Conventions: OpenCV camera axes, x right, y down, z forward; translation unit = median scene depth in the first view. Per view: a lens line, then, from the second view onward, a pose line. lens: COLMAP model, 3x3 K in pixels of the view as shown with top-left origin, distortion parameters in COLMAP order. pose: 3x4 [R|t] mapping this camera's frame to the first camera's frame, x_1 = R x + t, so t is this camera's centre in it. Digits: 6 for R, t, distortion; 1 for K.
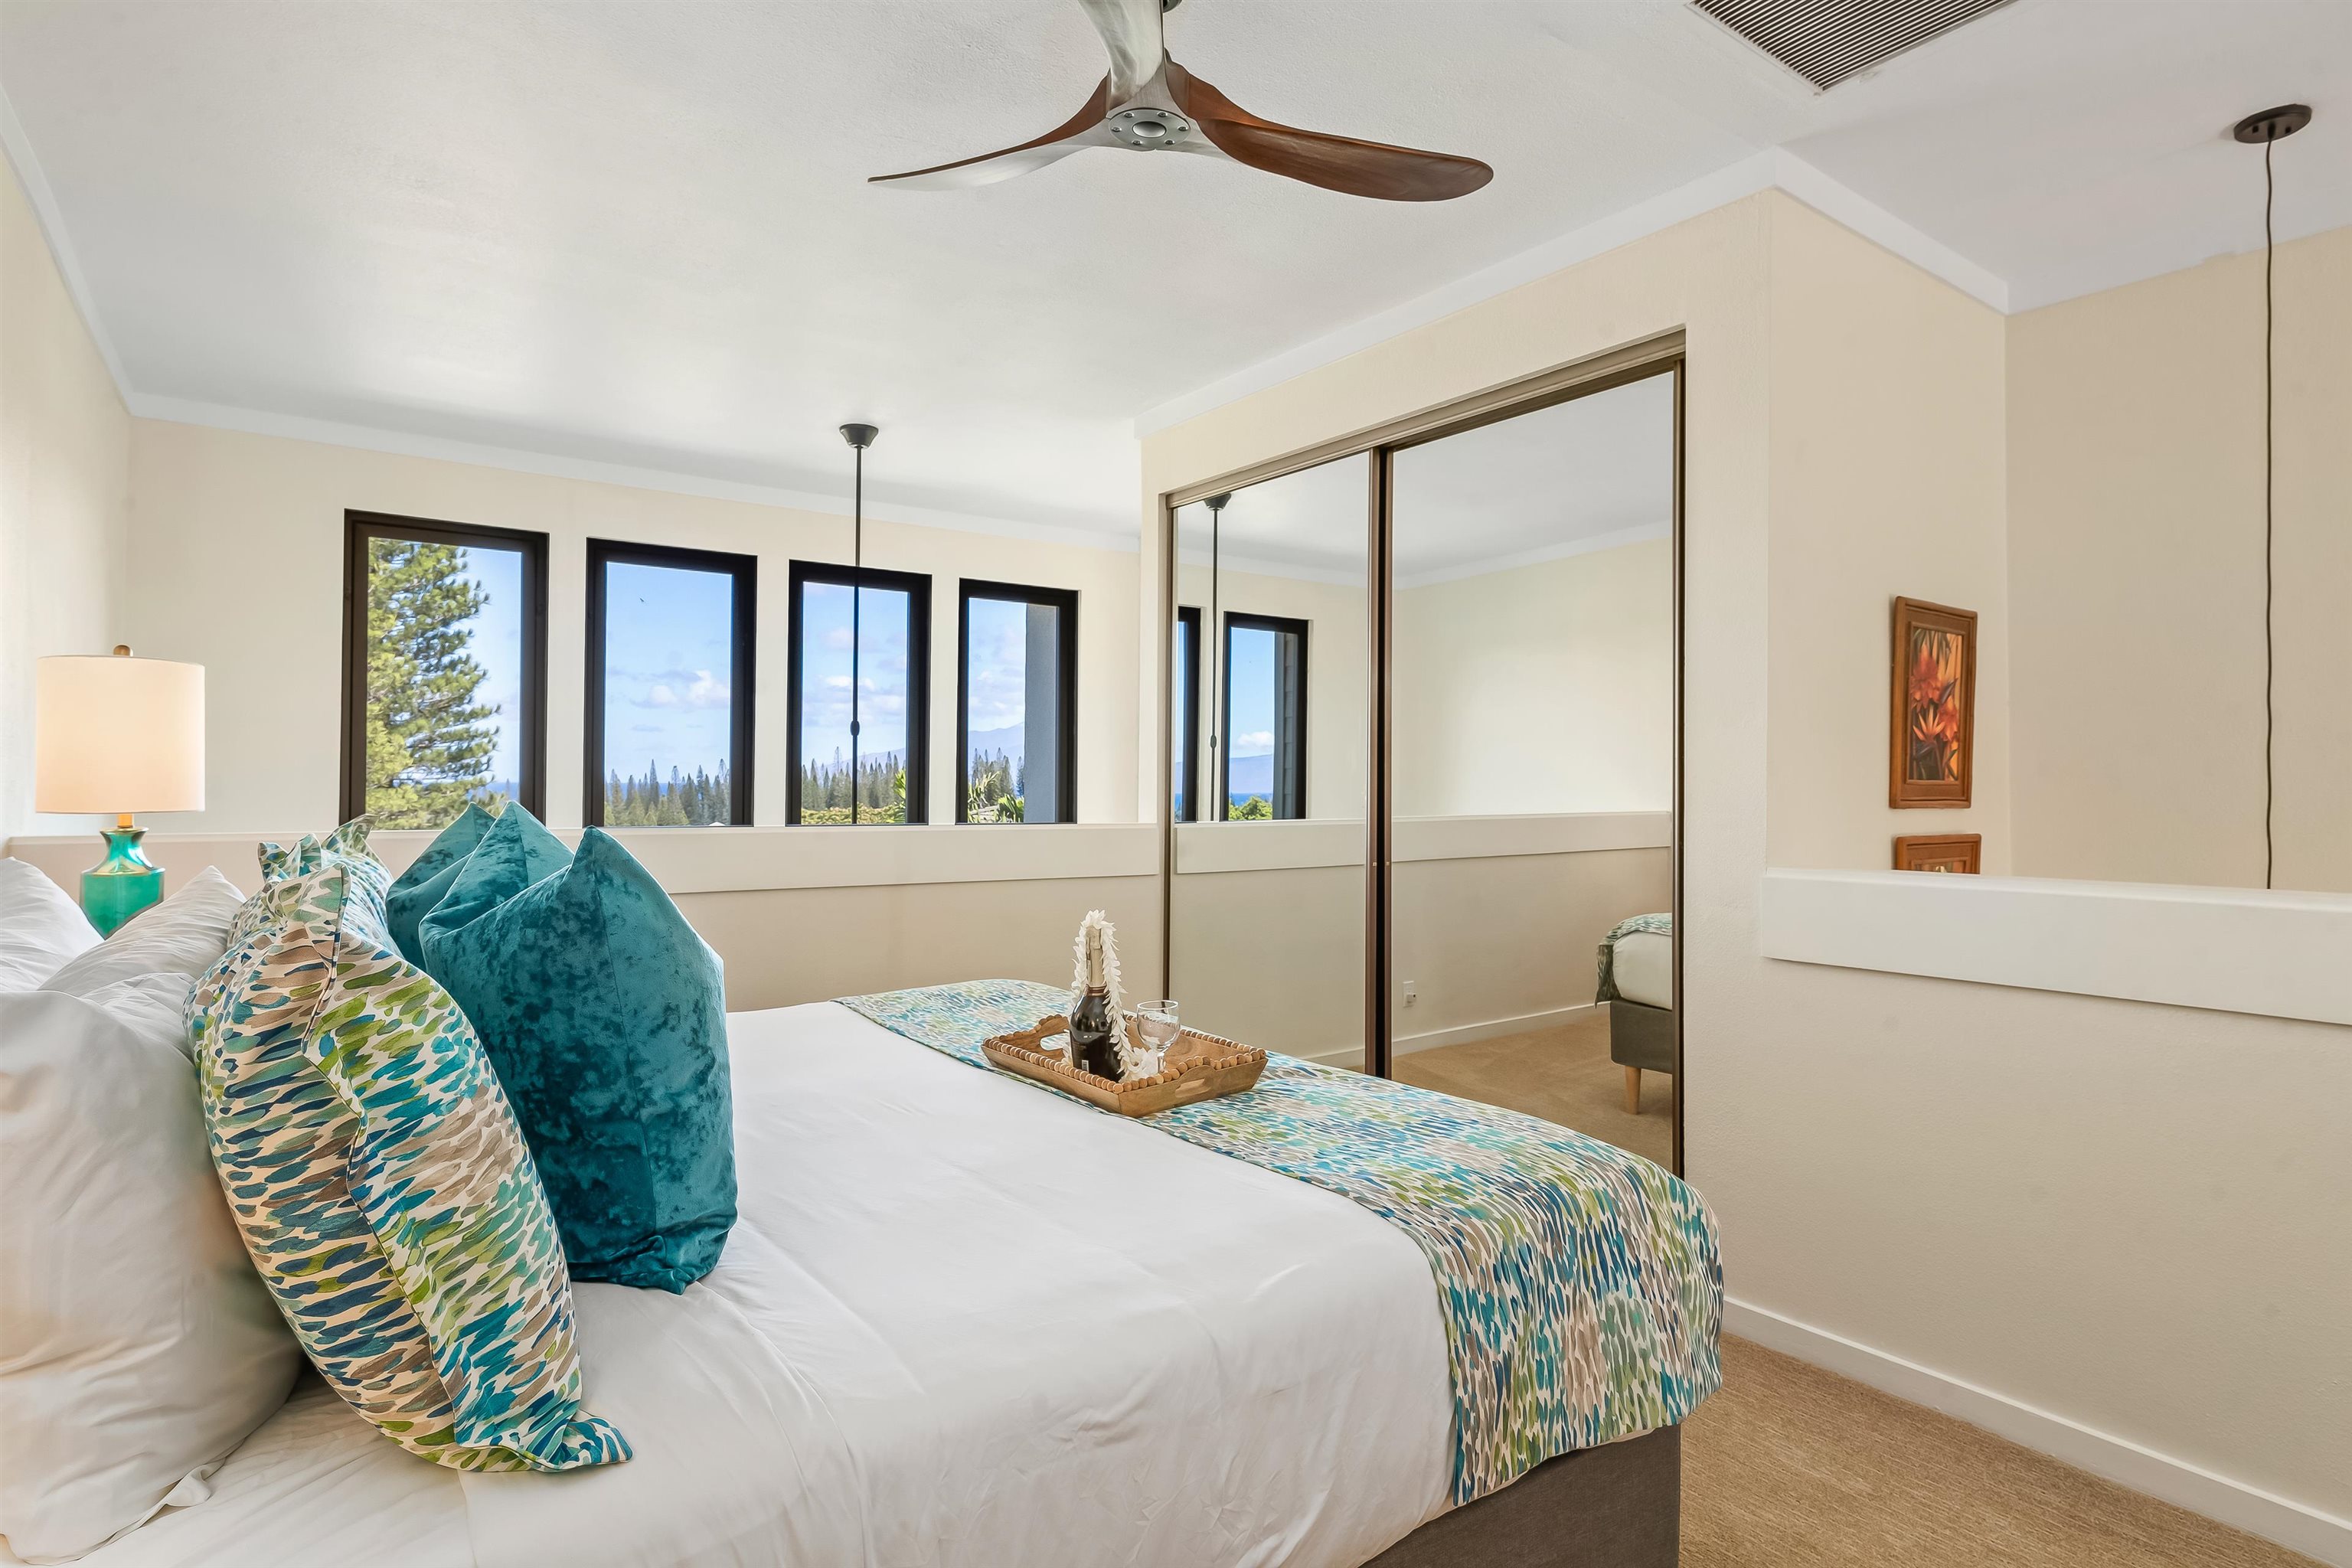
lens RADIAL K [[1207.7, 0, 1153.1], [0, 1207.7, 778.7], [0, 0, 1]] dist [0.002943, 0.000103]
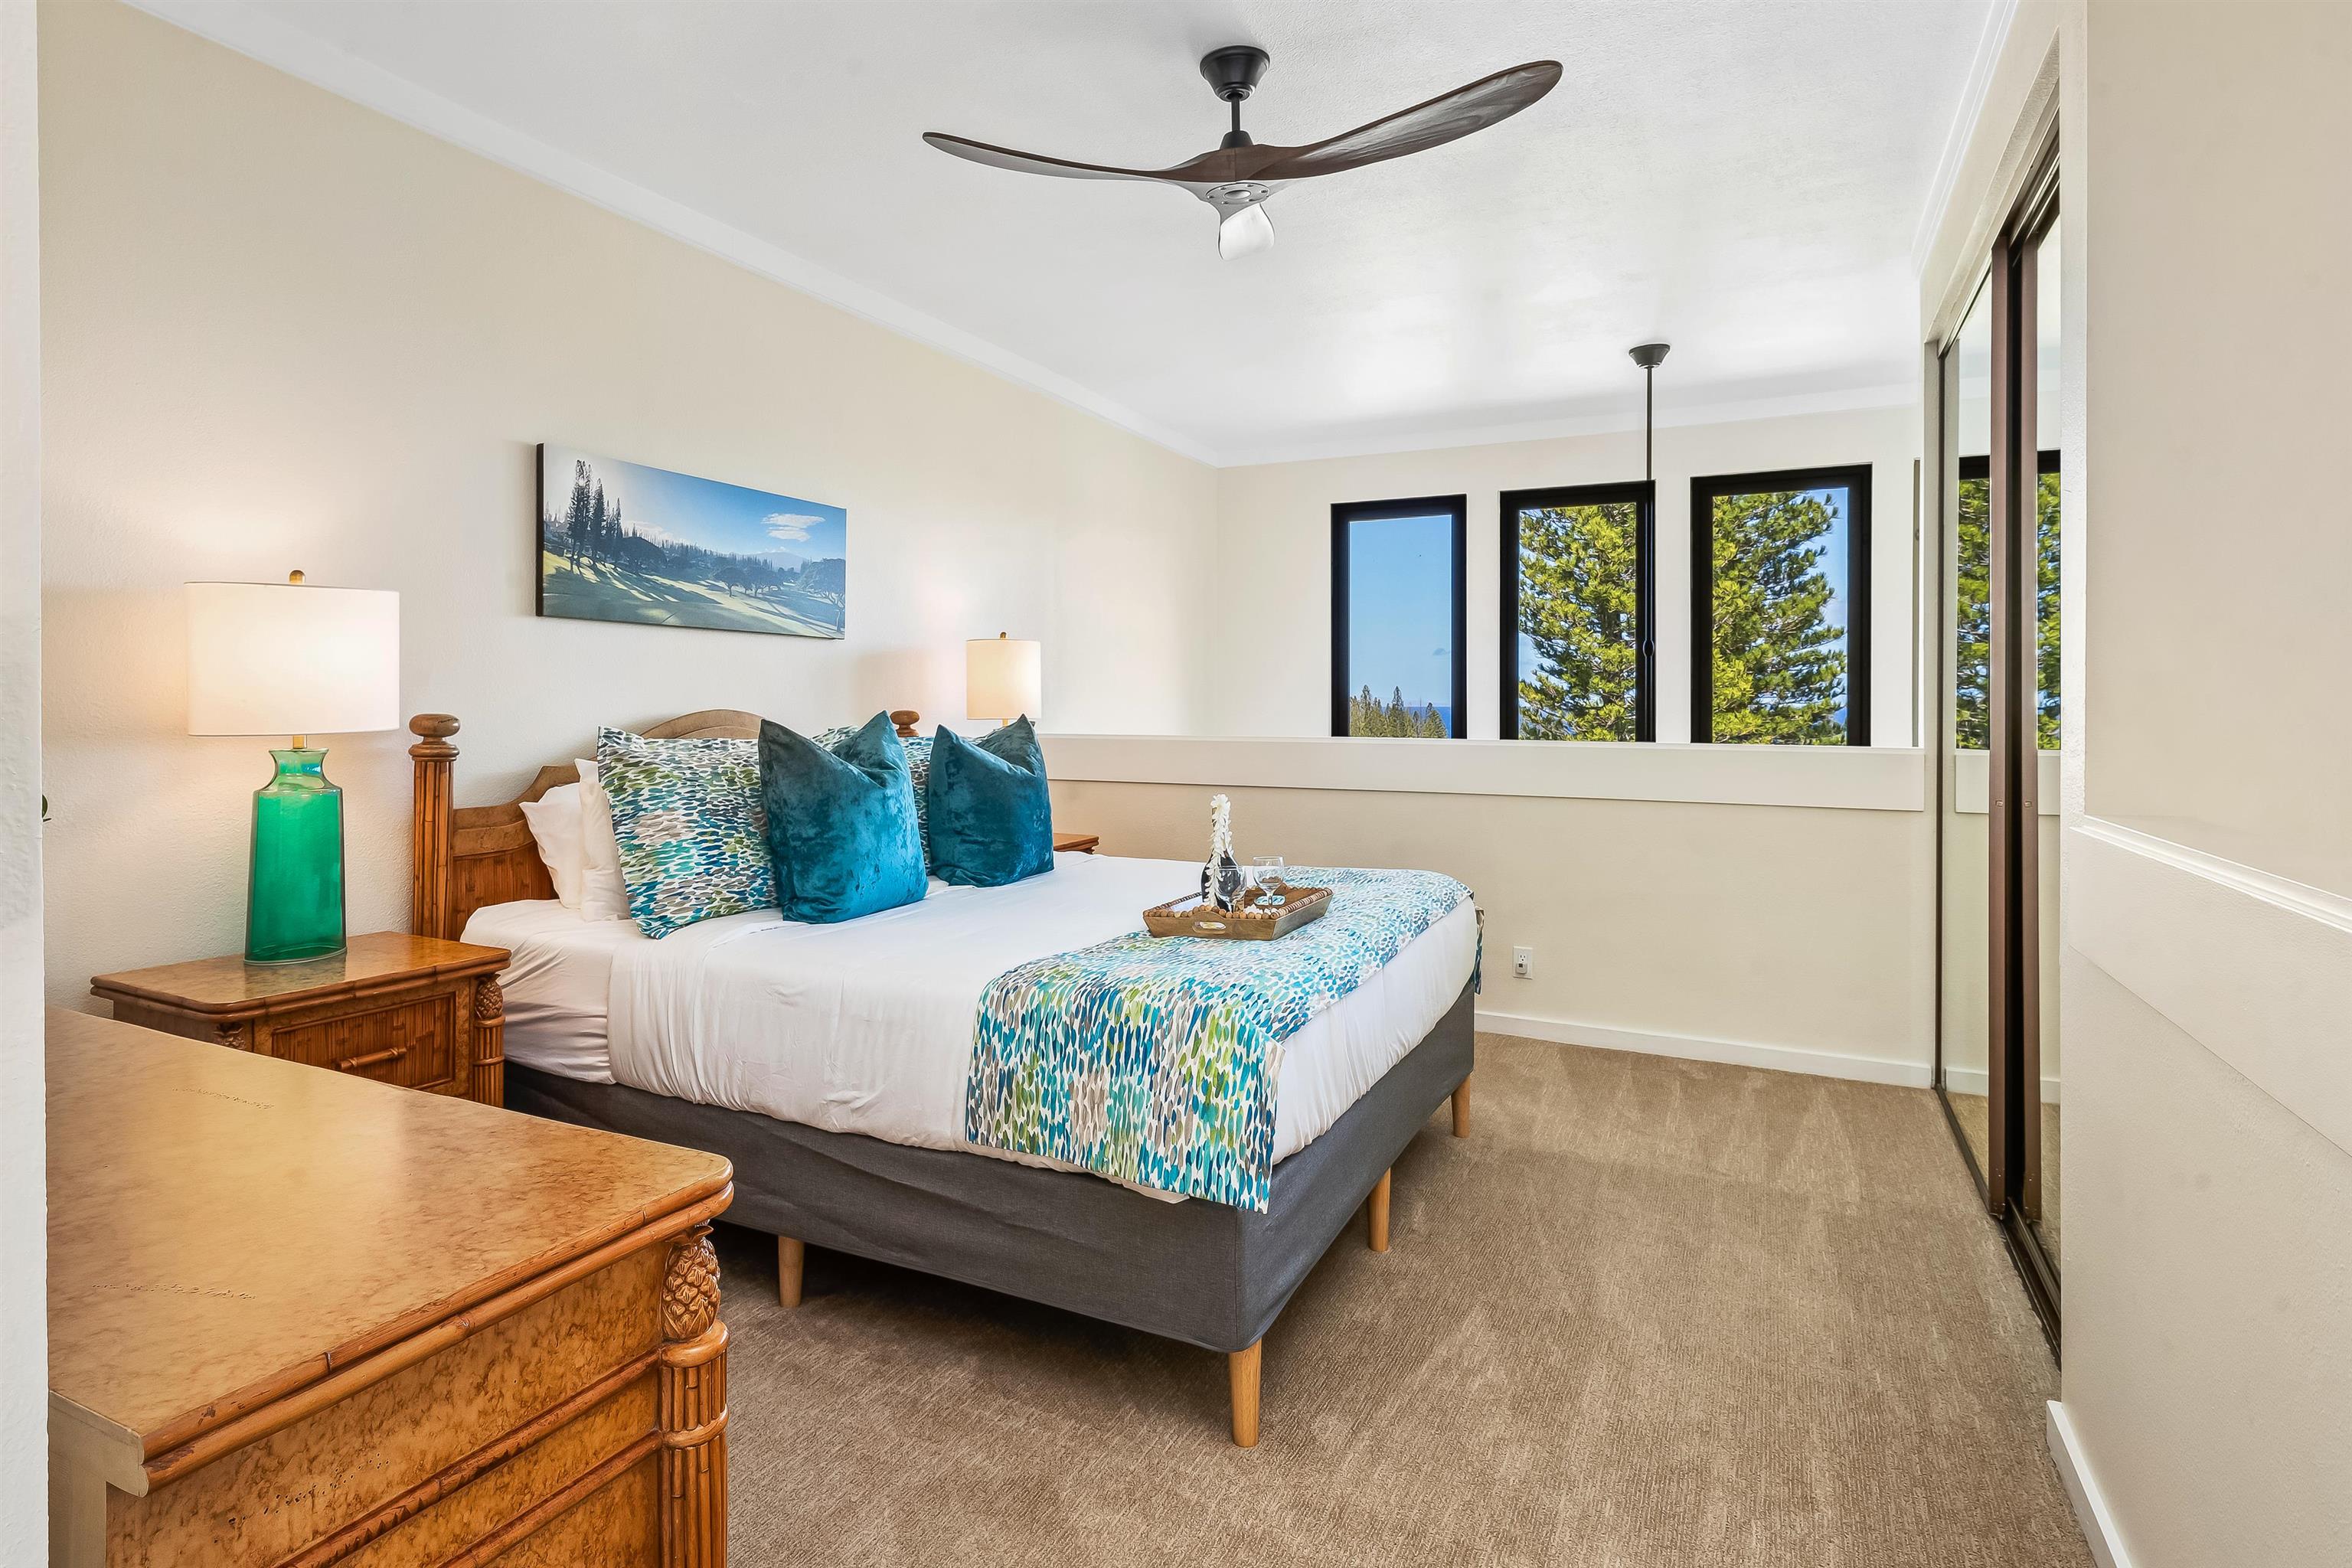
lens RADIAL K [[1235.3, 0, 1054.0], [0, 1235.3, 718.4], [0, 0, 1]] dist [0.001541, 0.000887]
pose [[0.456007, 0.003556, -0.889969, 1.562134], [0.007289, 0.999944, 0.007730, 0.018877], [0.889946, -0.010012, 0.455956, 0.310184]]
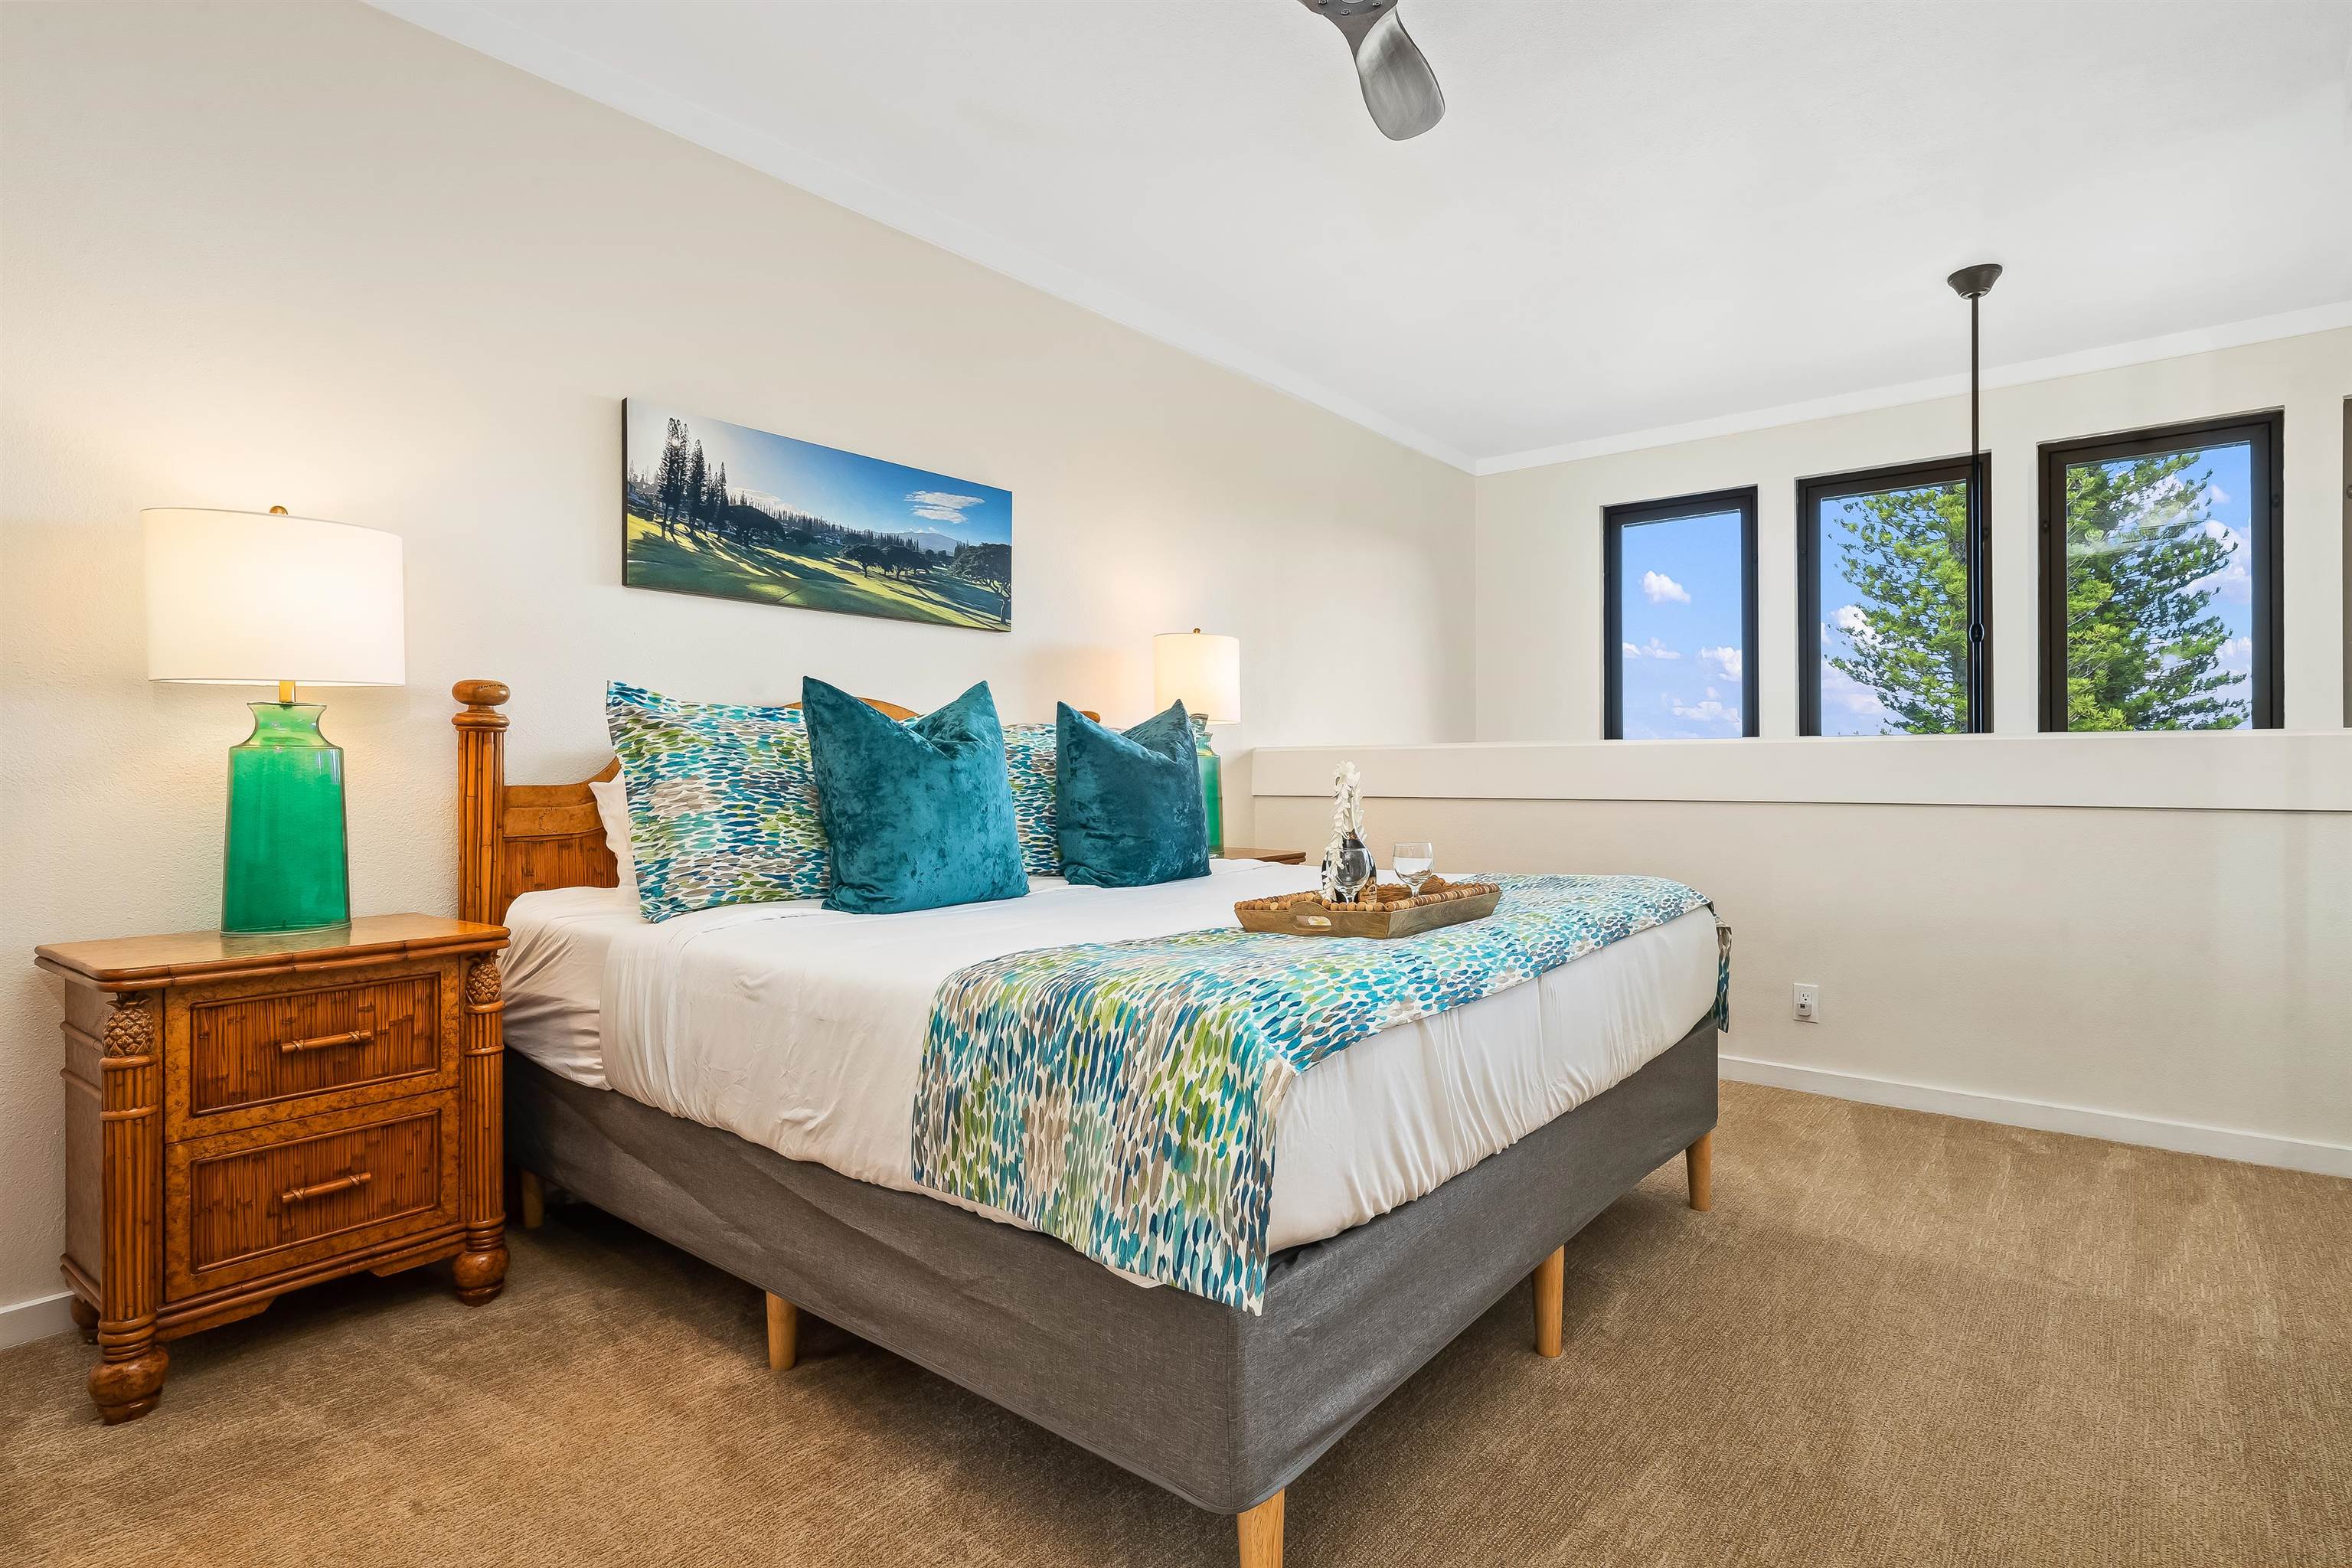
lens RADIAL K [[1157.2, 0, 1171.0], [0, 1157.2, 774.1], [0, 0, 1]] dist [0.005250, -0.000871]
pose [[0.290636, -0.002262, -0.956831, 1.273358], [0.012674, 0.999919, 0.001486, 0.167605], [0.956750, -0.012559, 0.290641, 0.802404]]
